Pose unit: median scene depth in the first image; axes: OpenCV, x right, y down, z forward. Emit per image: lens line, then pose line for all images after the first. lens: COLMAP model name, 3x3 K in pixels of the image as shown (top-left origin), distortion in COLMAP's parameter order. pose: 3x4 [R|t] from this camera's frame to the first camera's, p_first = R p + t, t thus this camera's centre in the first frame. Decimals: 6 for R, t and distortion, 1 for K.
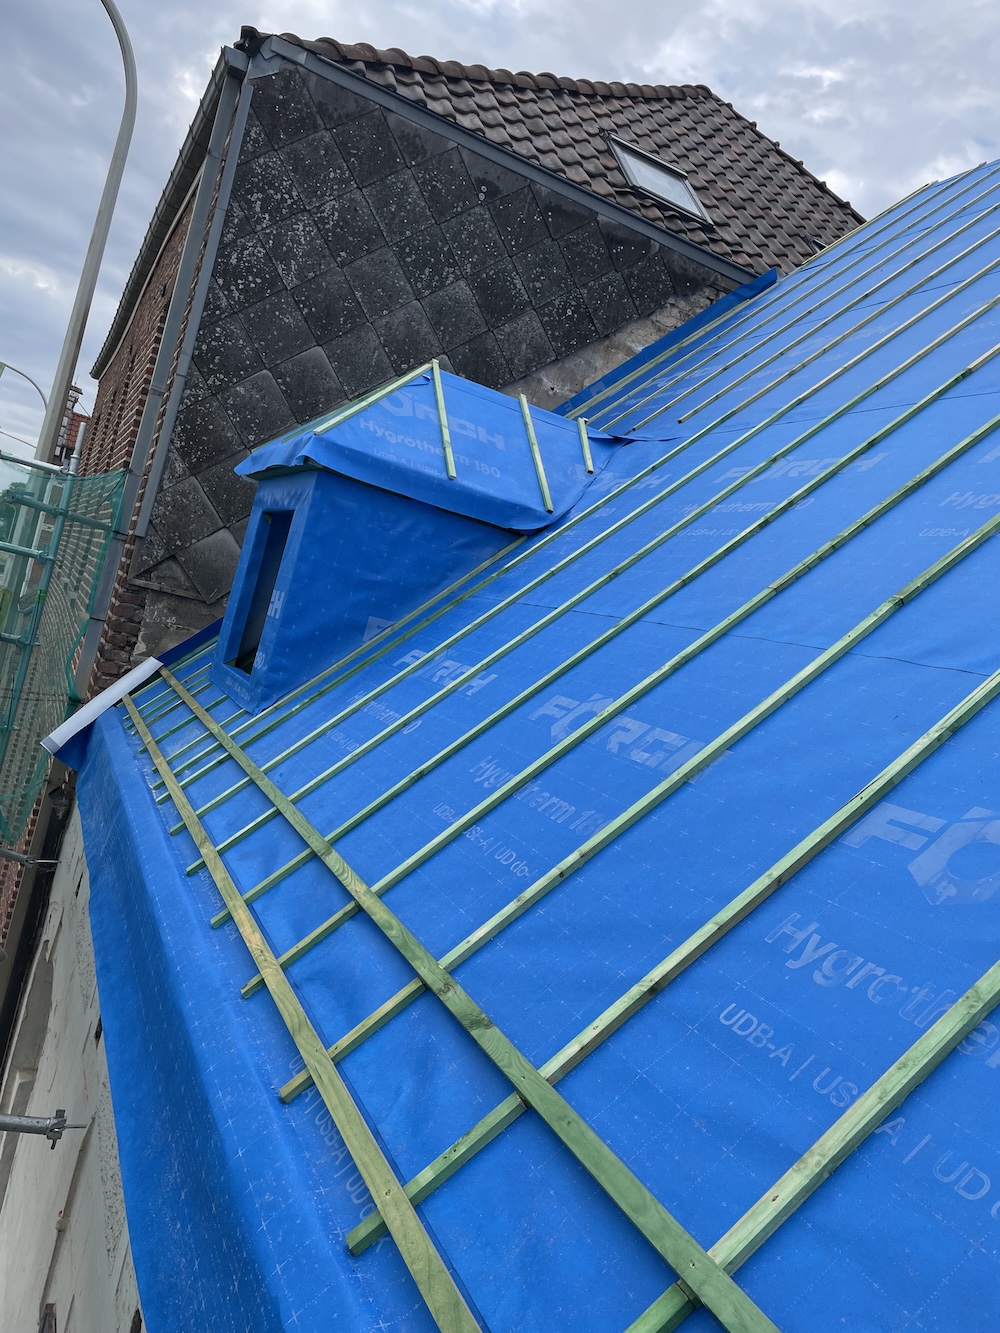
lens RADIAL K [[993.1, 0, 499.6], [0, 993.1, 660.2], [0, 0, 1]] dist [0.042014, -0.041844]
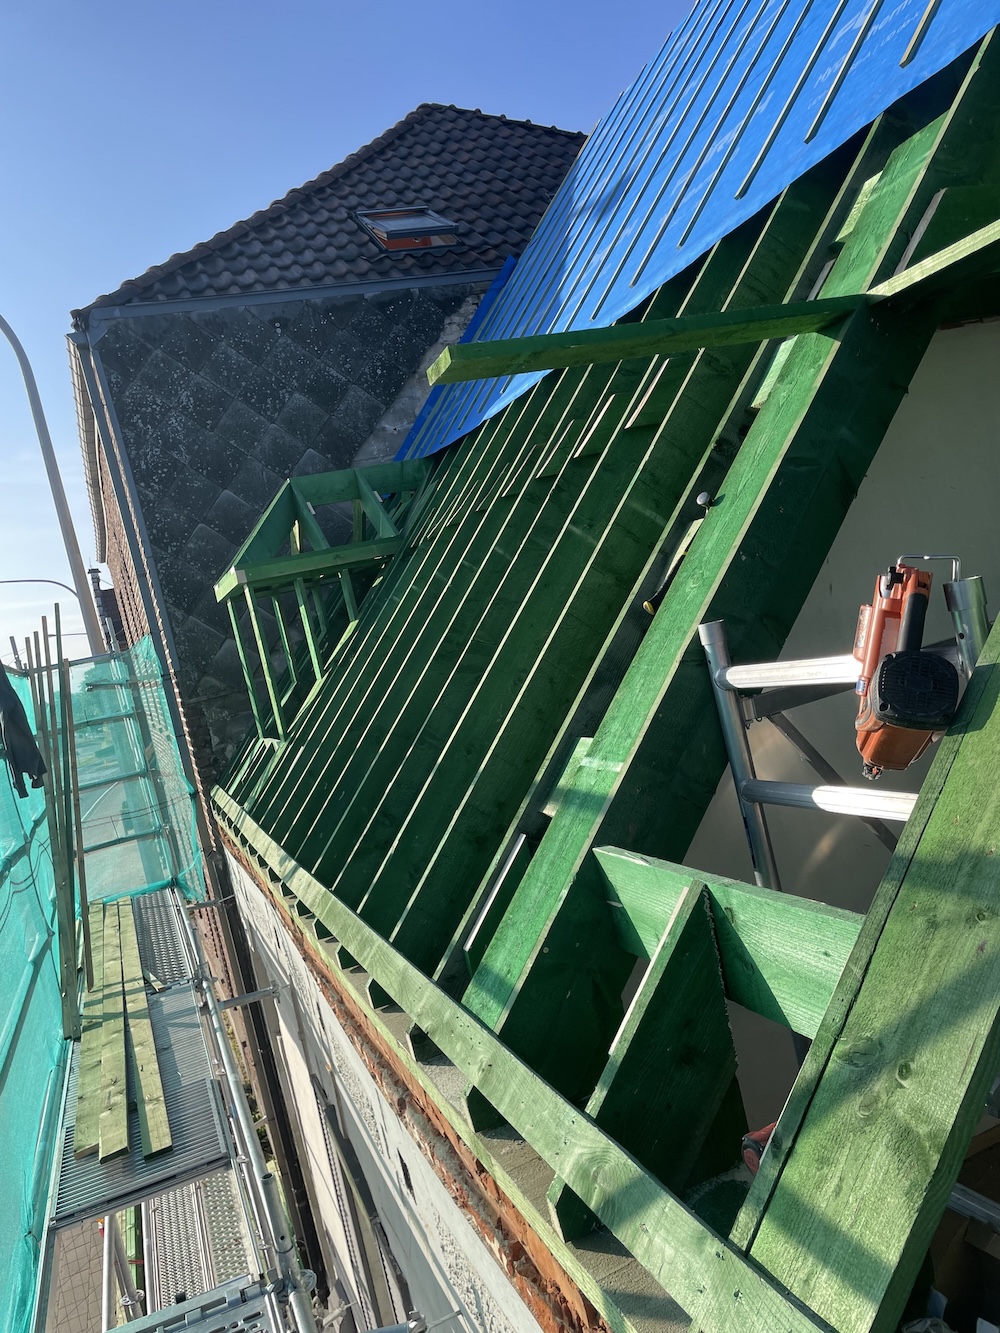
lens RADIAL K [[993.1, 0, 504.5], [0, 993.1, 670.2], [0, 0, 1]] dist [0.042014, -0.041844]
pose [[0.883233, -0.459274, -0.094696, 0.163032], [0.462853, 0.886235, 0.018814, 0.055722], [0.075282, -0.060447, 0.995328, -0.334560]]
